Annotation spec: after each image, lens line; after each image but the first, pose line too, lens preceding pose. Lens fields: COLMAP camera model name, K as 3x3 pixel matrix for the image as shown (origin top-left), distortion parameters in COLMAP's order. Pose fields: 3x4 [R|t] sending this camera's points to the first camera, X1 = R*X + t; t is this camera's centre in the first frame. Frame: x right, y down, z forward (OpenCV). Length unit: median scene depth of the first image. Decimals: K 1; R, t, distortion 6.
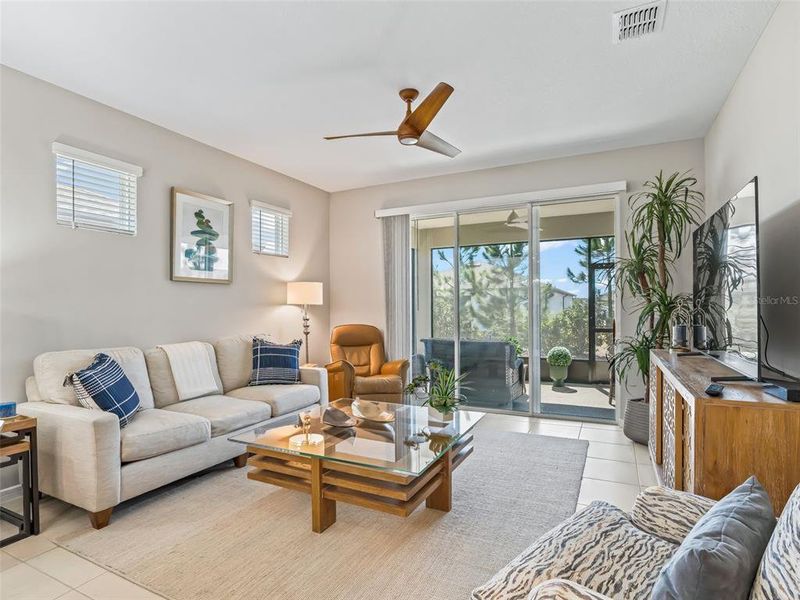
lens RADIAL K [[426.4, 0, 394.3], [0, 426.4, 303.0], [0, 0, 1]] dist [-0.002907, 0.002409]
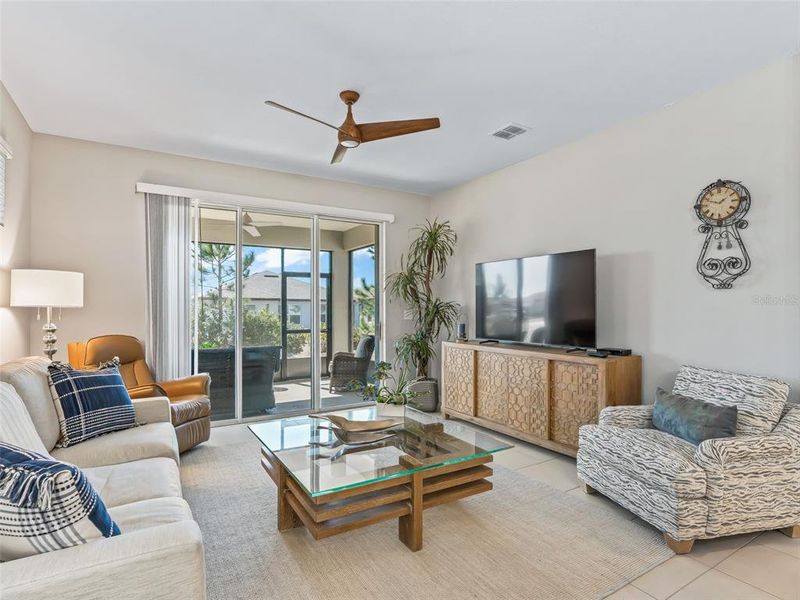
lens RADIAL K [[426.1, 0, 397.0], [0, 426.1, 296.7], [0, 0, 1]] dist [-0.002648, 0.000490]
pose [[0.529132, 0.033817, 0.847865, -0.571909], [-0.011388, 0.999399, -0.032754, 0.004672], [-0.848463, 0.007676, 0.529199, 0.298695]]
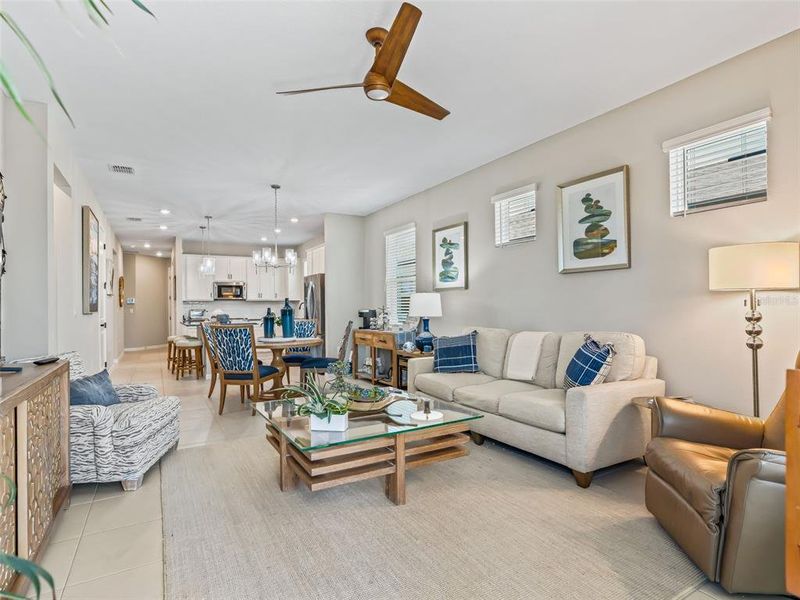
lens RADIAL K [[426.1, 0, 397.0], [0, 426.1, 296.7], [0, 0, 1]] dist [-0.002648, 0.000490]
pose [[-0.545922, -0.009934, -0.837777, 0.534288], [0.020217, 0.999482, -0.025026, 0.020117], [0.837592, -0.030600, -0.545439, 1.127270]]
